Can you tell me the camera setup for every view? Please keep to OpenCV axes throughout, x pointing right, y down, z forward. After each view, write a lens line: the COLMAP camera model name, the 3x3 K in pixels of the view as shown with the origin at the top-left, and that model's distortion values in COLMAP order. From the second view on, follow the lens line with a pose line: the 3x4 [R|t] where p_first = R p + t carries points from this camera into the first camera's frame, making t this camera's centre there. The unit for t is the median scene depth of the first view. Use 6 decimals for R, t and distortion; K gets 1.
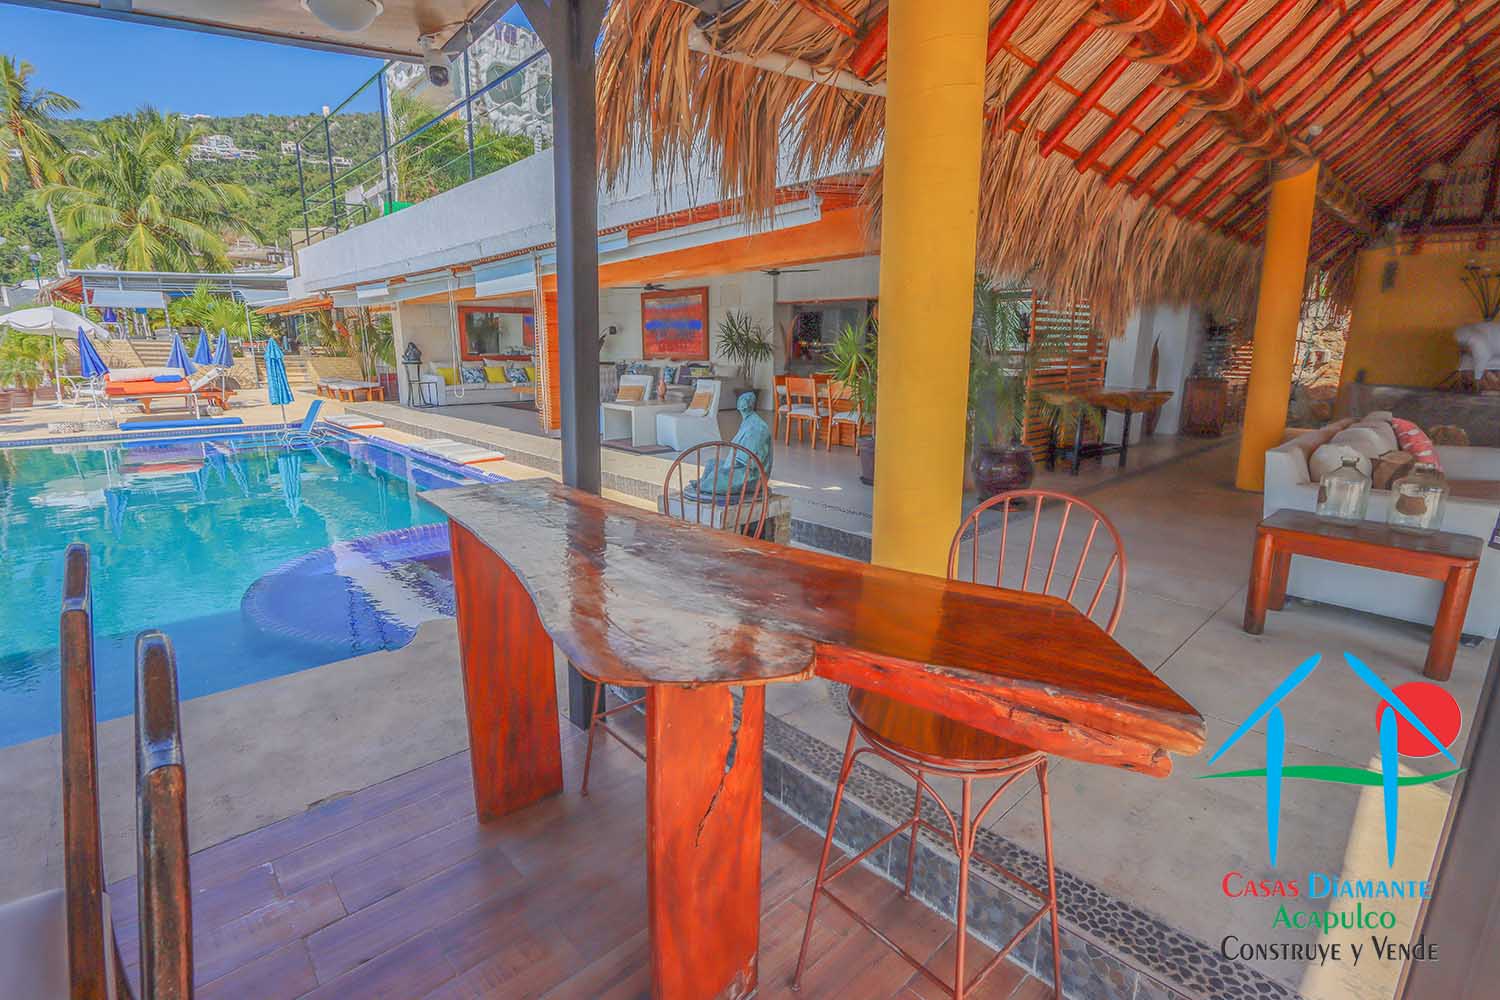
lens RADIAL K [[687.6, 0, 743.6], [0, 687.6, 500.5], [0, 0, 1]] dist [-0.018020, 0.002966]
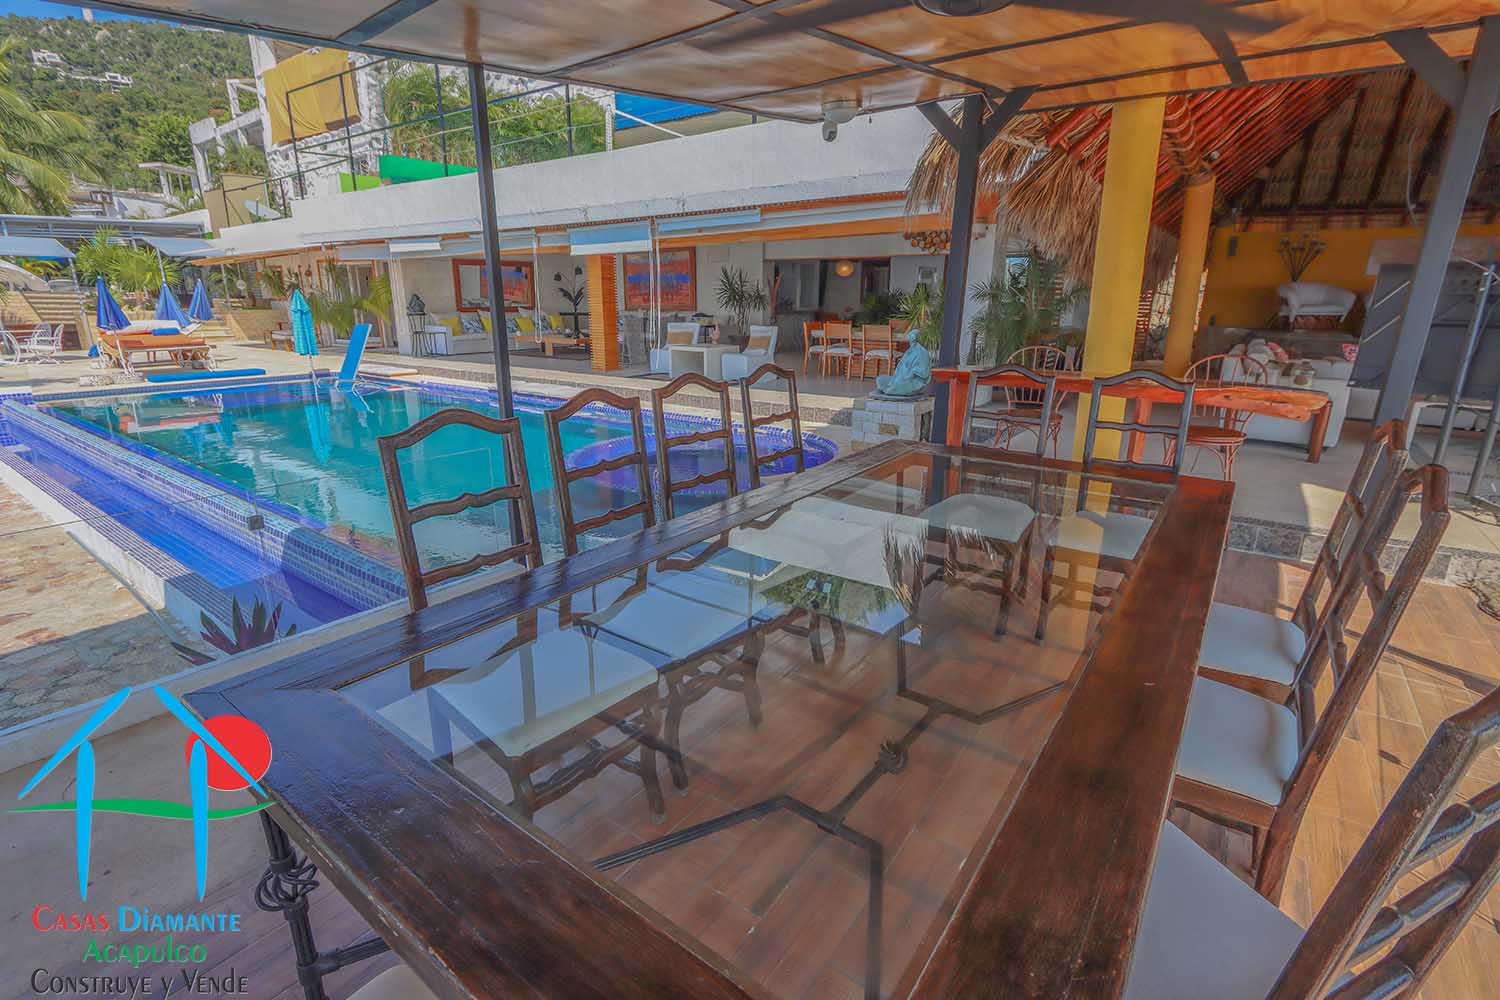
lens RADIAL K [[687.6, 0, 748.3], [0, 687.6, 493.8], [0, 0, 1]] dist [-0.018020, 0.002966]
pose [[0.980712, -0.052565, 0.188259, -0.805120], [0.041854, 0.997295, 0.060427, 0.120577], [-0.190926, -0.051382, 0.980259, -0.527751]]
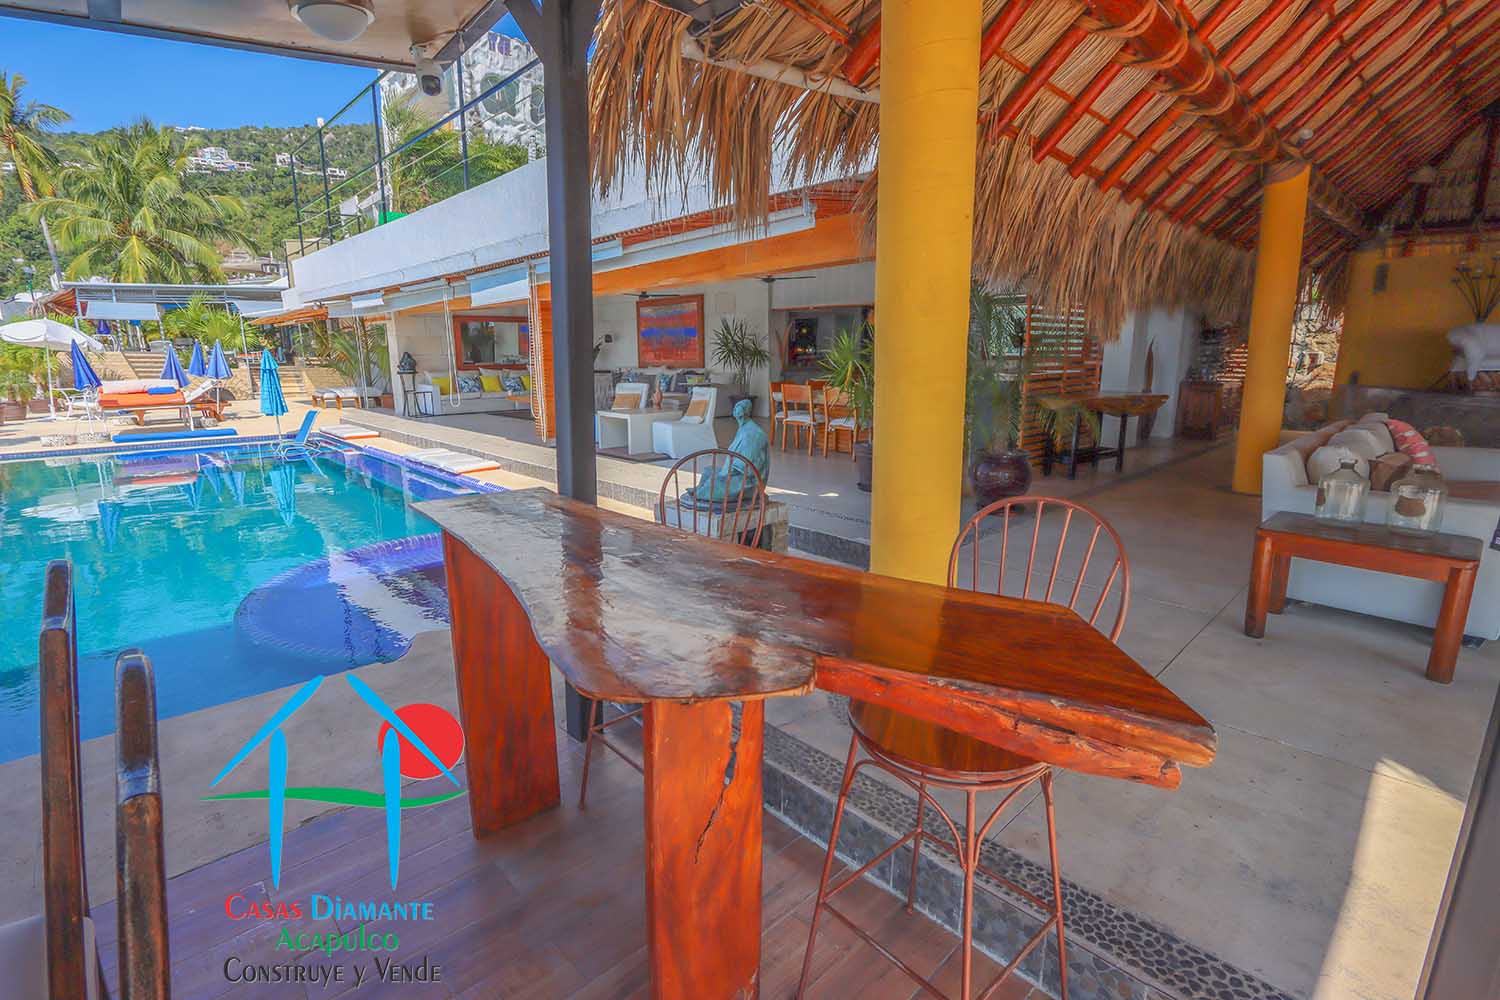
lens RADIAL K [[687.6, 0, 743.5], [0, 687.6, 500.4], [0, 0, 1]] dist [-0.018020, 0.002966]
pose [[0.999948, -0.009161, 0.004406, -0.000105], [0.009205, 0.999907, -0.010015, -0.001227], [-0.004313, 0.010055, 0.999940, 0.005773]]
